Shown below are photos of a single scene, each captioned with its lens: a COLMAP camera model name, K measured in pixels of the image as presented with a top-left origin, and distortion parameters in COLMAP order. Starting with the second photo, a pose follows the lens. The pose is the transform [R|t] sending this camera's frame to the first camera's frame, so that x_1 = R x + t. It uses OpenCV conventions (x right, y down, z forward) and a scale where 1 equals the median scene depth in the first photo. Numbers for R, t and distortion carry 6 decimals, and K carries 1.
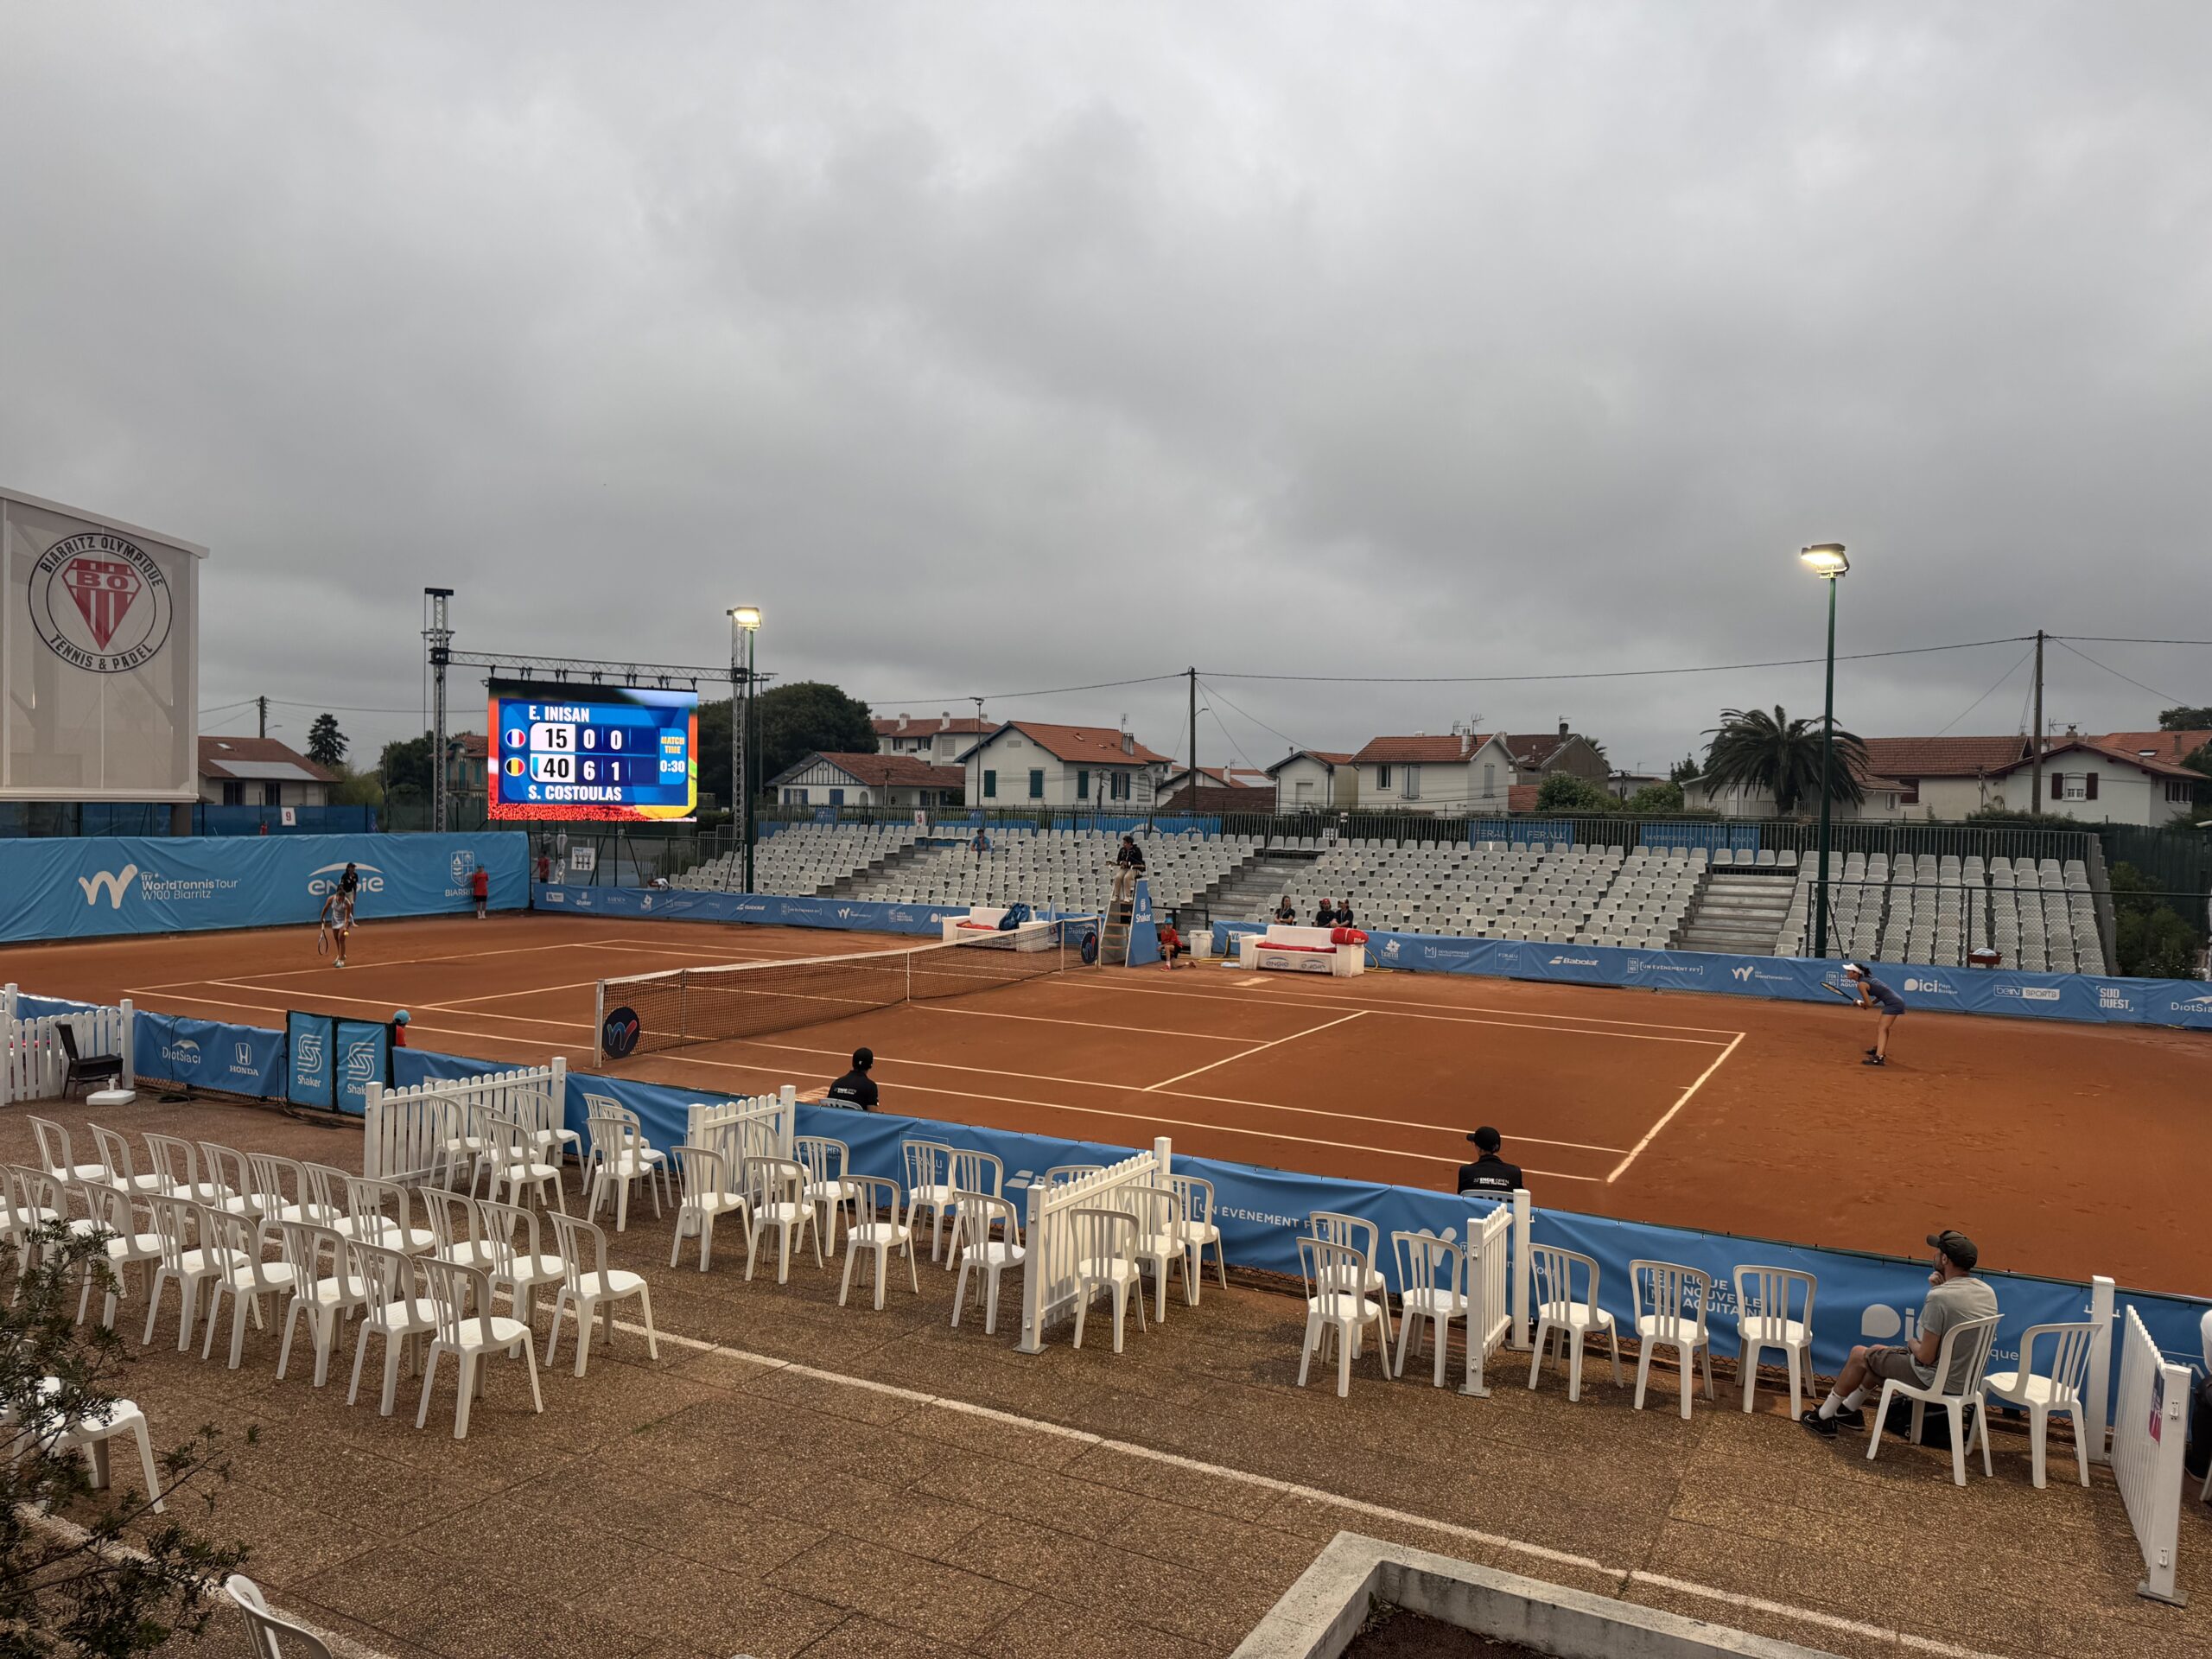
lens RADIAL K [[1515.8, 0, 1088.7], [0, 1515.8, 851.3], [0, 0, 1]] dist [0.007305, -0.028736]
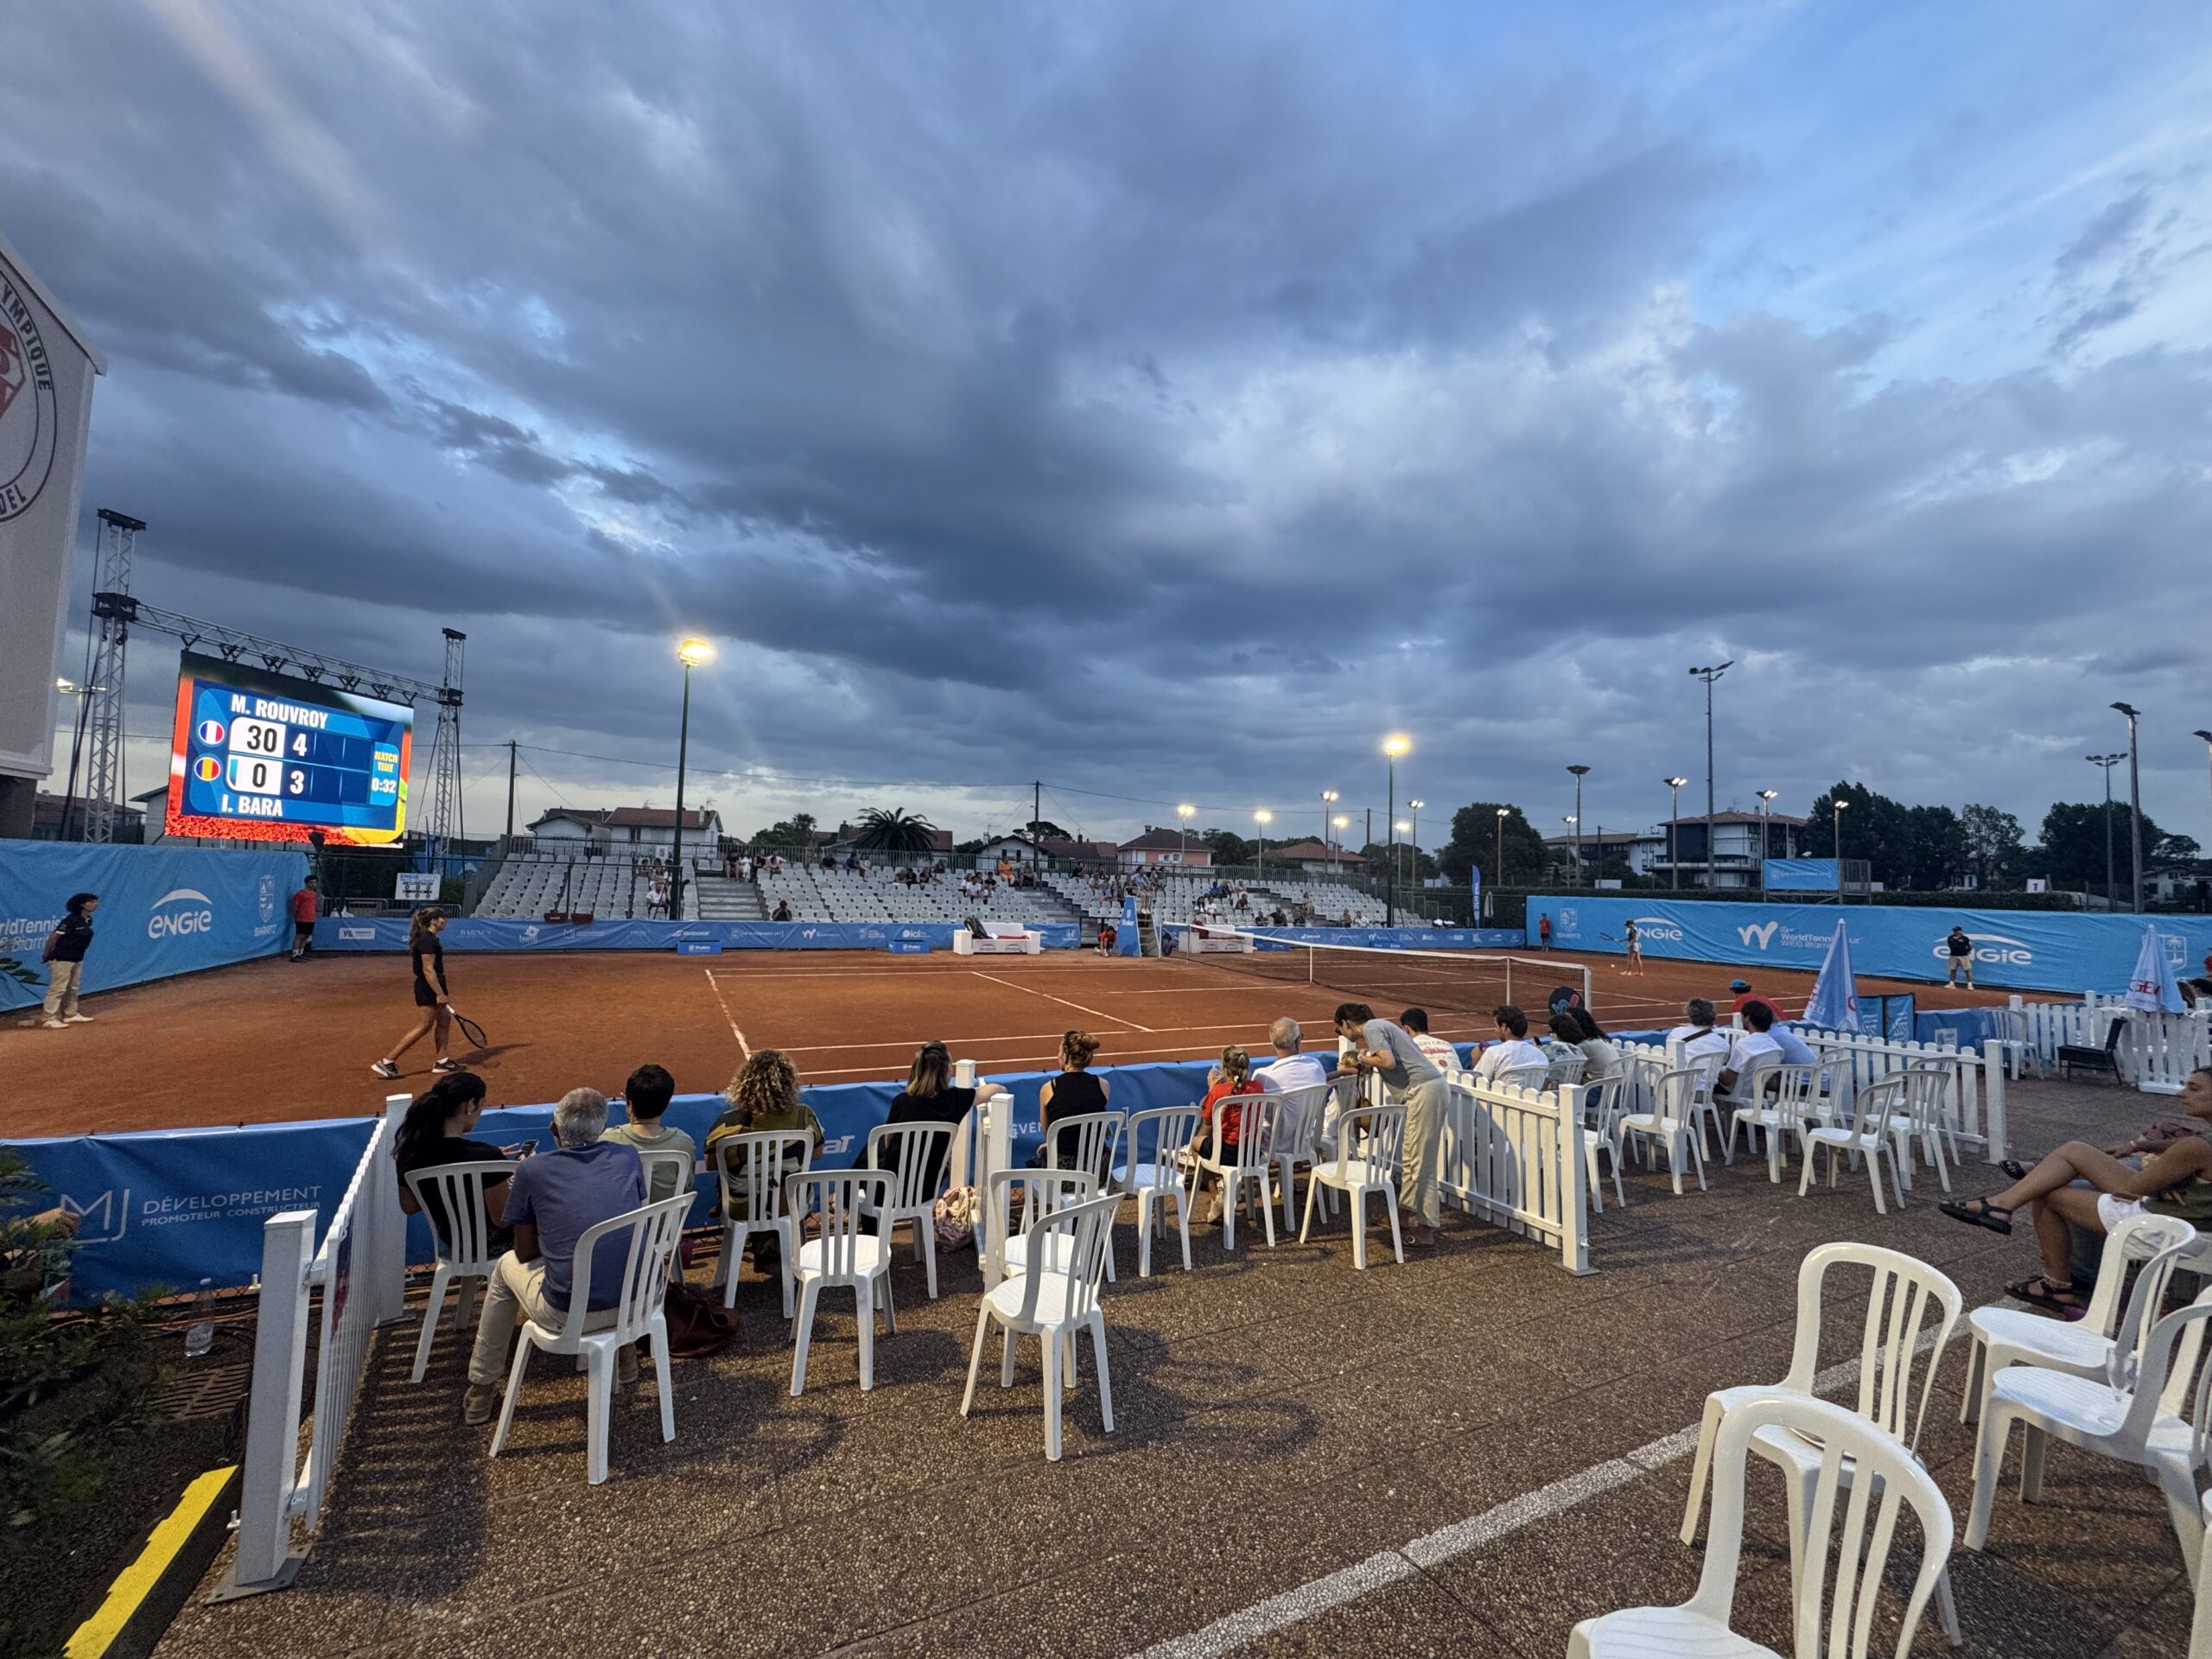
lens RADIAL K [[889.6, 0, 1098.9], [0, 889.6, 824.5], [0, 0, 1]] dist [0.000592, 0.001197]
pose [[0.587157, 0.054253, 0.807653, -0.479650], [0.007221, 0.997361, -0.072246, 0.008593], [-0.809441, 0.048252, 0.585216, 0.370276]]
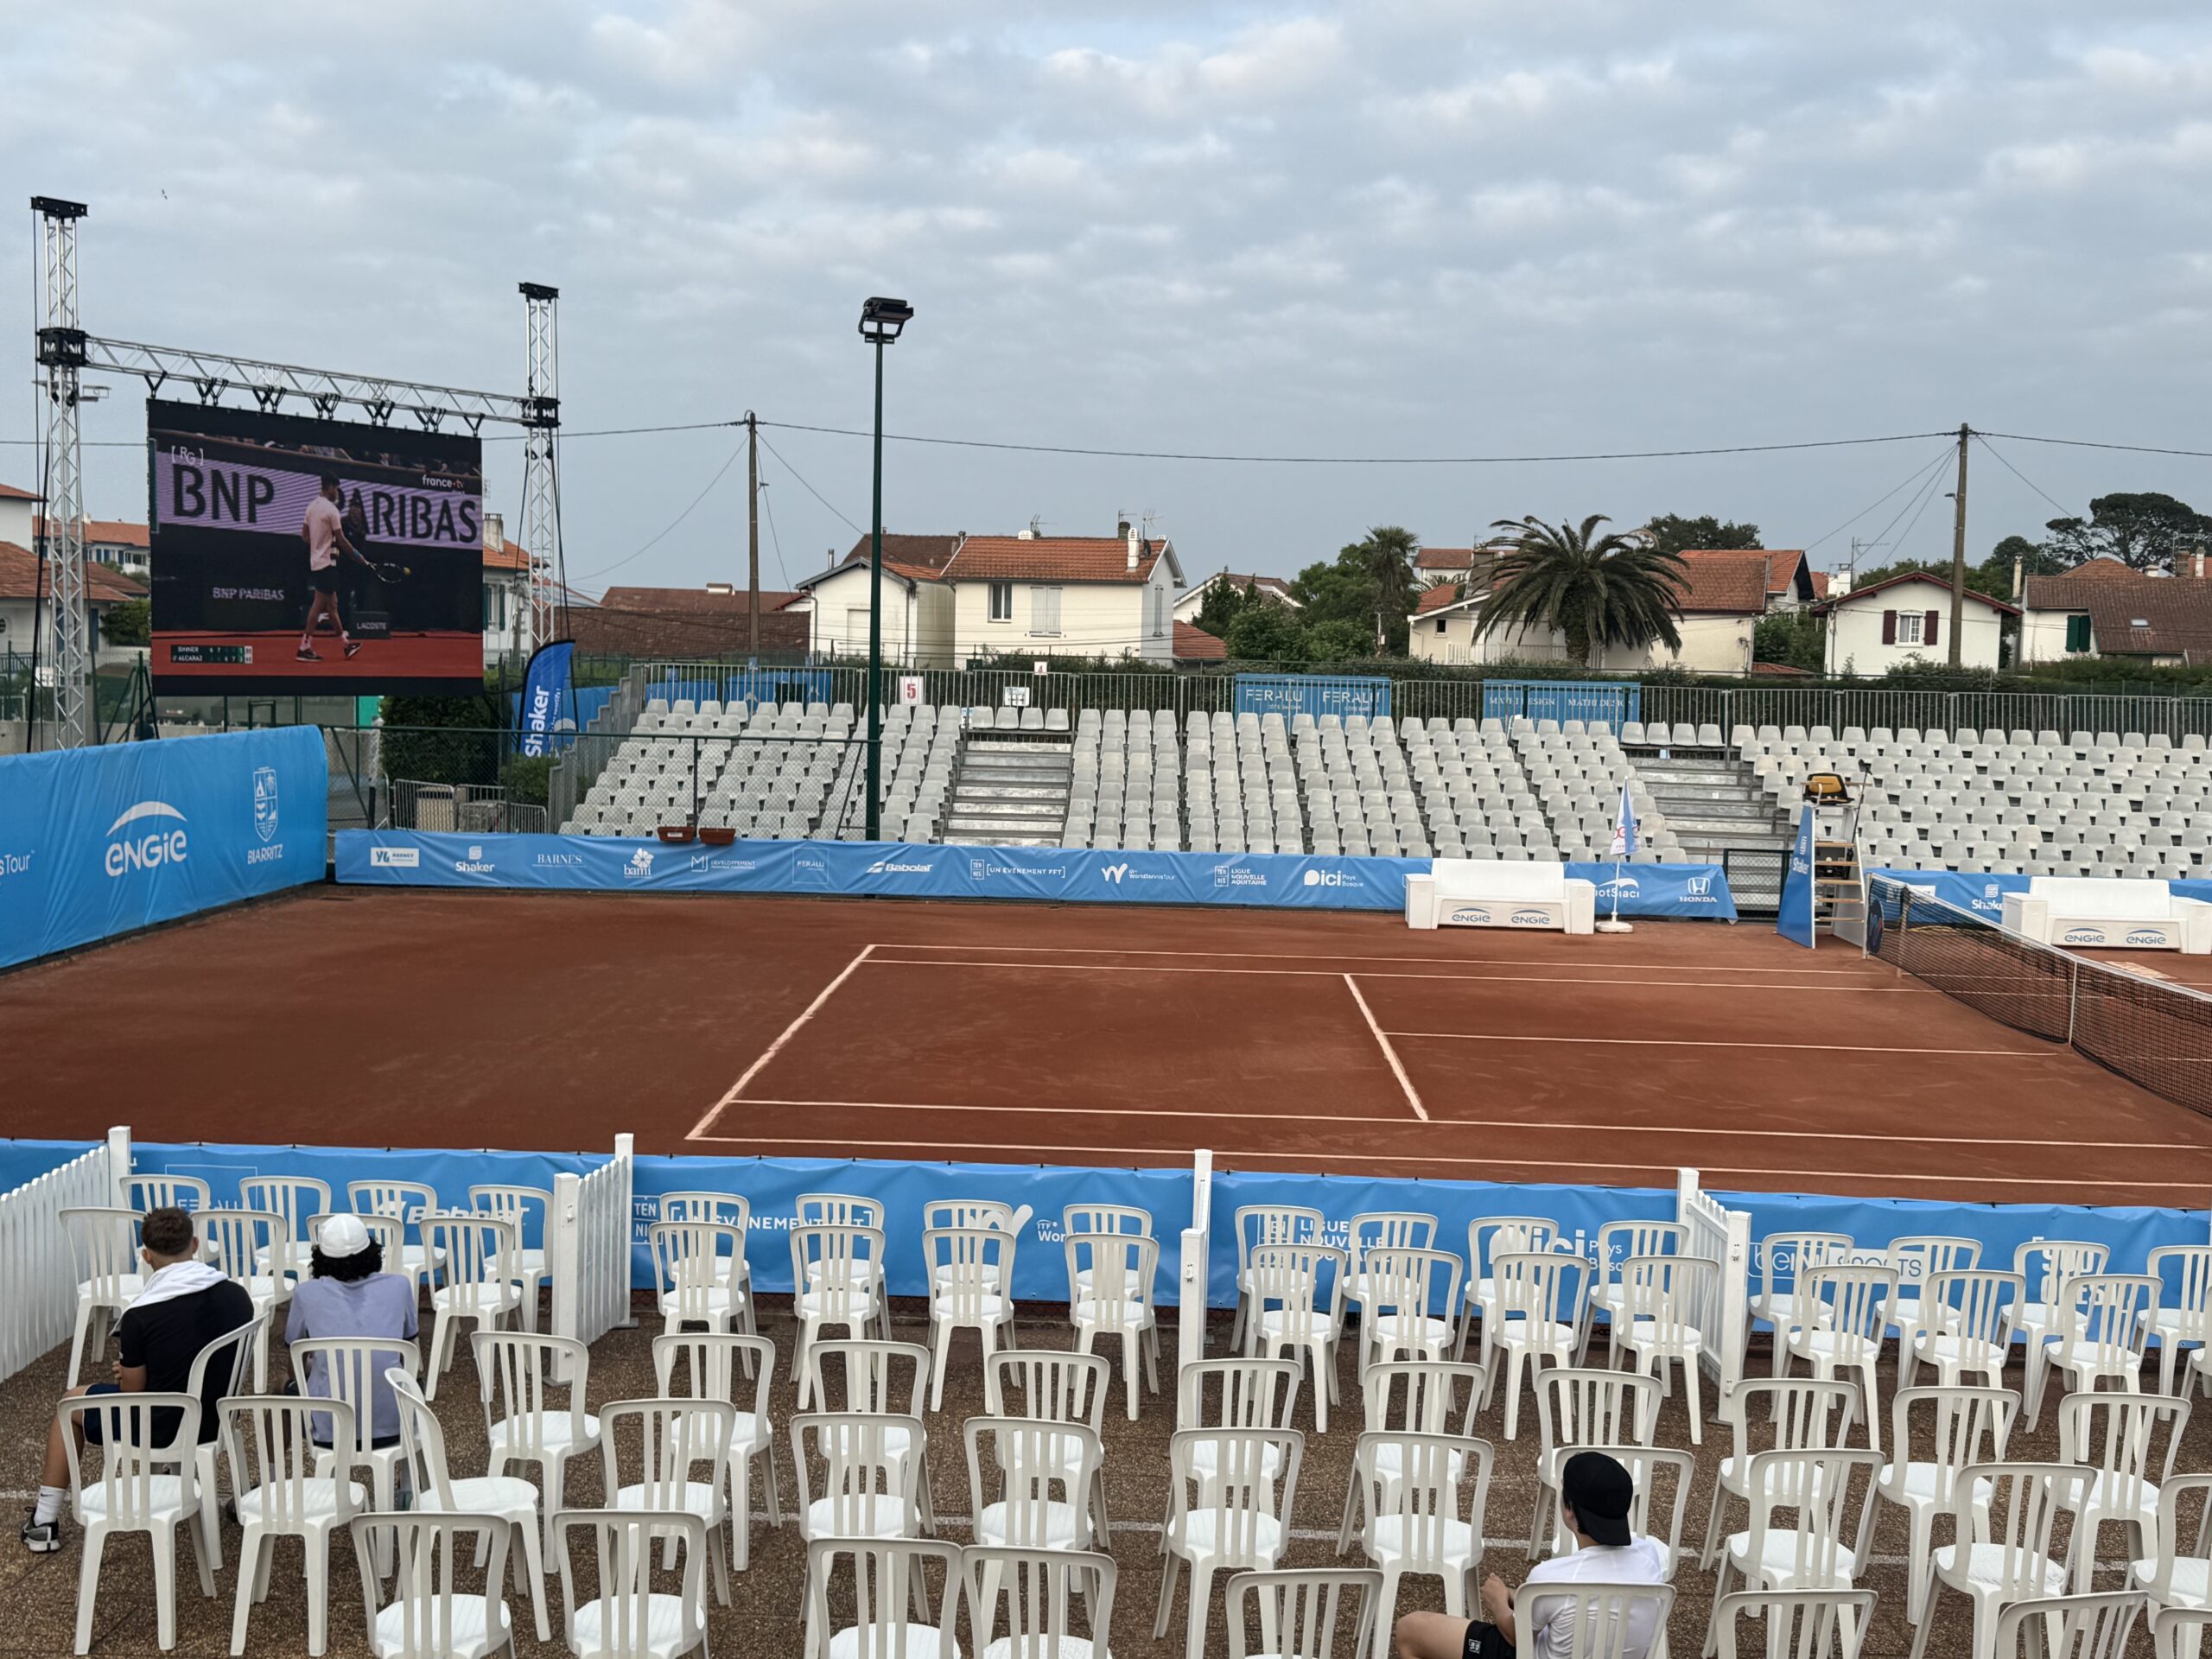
lens RADIAL K [[2358.9, 0, 1121.4], [0, 2358.9, 811.5], [0, 0, 1]] dist [0.018650, 0.000000]
pose [[0.891384, -0.026573, 0.452469, -0.460957], [0.004755, 0.998773, 0.049289, -0.019744], [-0.453224, -0.041784, 0.890417, 0.199966]]
